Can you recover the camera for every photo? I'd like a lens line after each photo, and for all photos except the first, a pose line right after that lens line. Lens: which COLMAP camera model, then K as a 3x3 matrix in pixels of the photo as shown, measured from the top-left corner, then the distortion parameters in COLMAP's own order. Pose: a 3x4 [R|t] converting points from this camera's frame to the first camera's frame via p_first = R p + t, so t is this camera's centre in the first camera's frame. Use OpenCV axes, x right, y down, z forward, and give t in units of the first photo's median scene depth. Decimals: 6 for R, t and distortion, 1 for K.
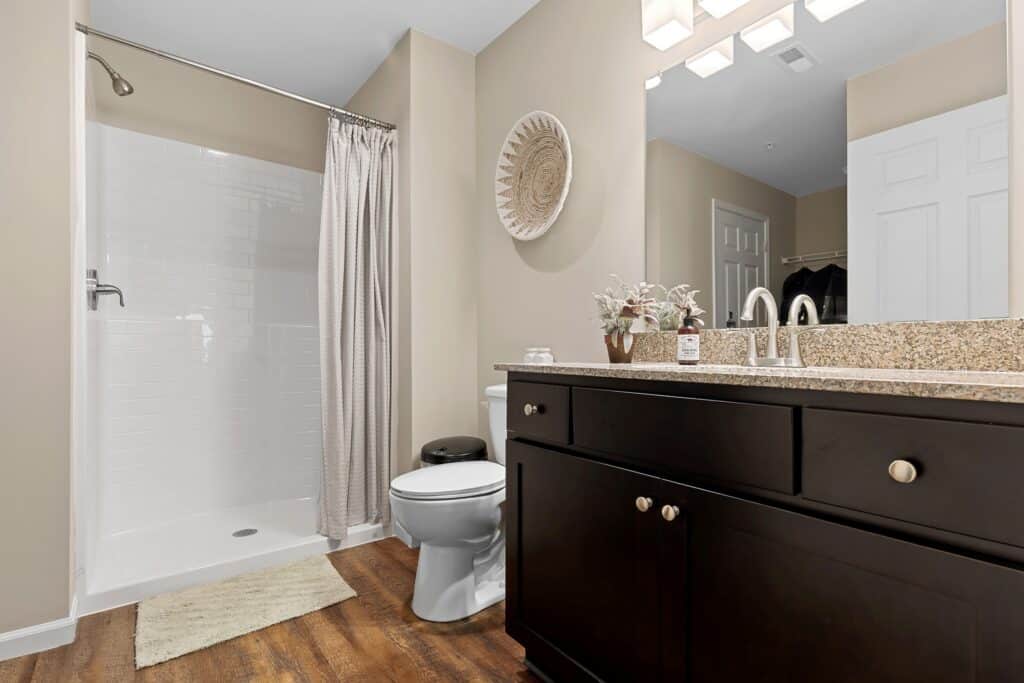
lens RADIAL K [[465.1, 0, 512.7], [0, 465.1, 345.7], [0, 0, 1]] dist [0.013007, 0.000007]
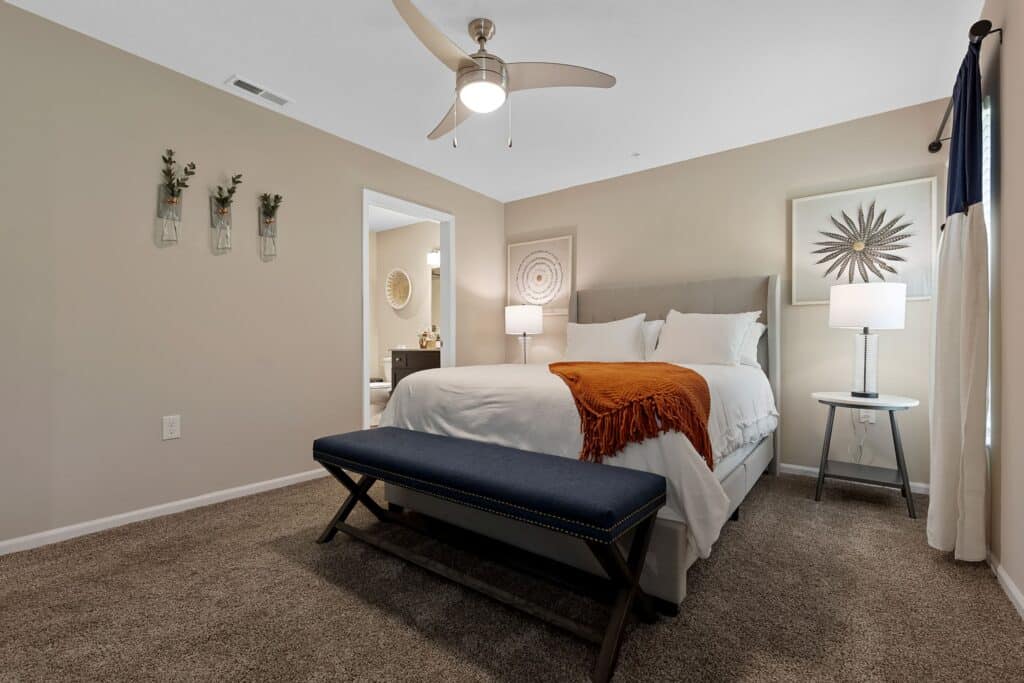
lens RADIAL K [[465.1, 0, 514.8], [0, 465.1, 345.2], [0, 0, 1]] dist [0.013007, 0.000007]
pose [[0.967052, -0.015348, 0.254117, -0.004190], [0.008212, 0.999542, 0.029119, -0.077973], [-0.254447, -0.026073, 0.966735, -2.353341]]
